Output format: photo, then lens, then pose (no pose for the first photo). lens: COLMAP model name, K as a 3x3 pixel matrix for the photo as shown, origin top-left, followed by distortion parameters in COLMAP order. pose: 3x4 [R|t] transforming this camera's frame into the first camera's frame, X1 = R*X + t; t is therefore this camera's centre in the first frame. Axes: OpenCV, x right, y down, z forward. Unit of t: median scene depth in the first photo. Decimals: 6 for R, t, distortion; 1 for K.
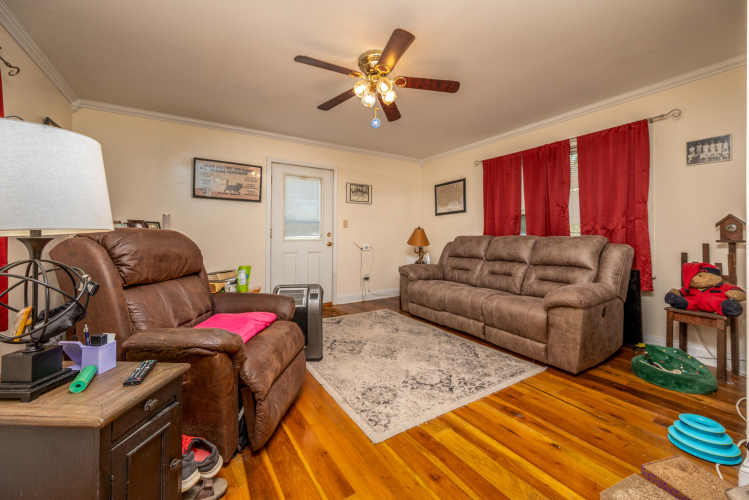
lens RADIAL K [[301.1, 0, 375.2], [0, 301.1, 229.3], [0, 0, 1]] dist [0.000145, -0.000179]
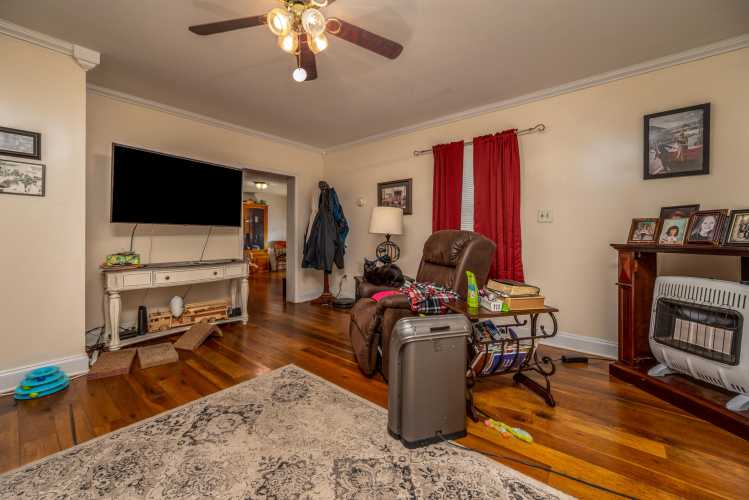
lens RADIAL K [[301.1, 0, 376.8], [0, 301.1, 242.3], [0, 0, 1]] dist [0.000145, -0.000179]
pose [[-0.949306, 0.001667, -0.314349, 0.051861], [0.000132, 0.999988, 0.004903, 0.041734], [0.314354, 0.004613, -0.949295, 1.927924]]
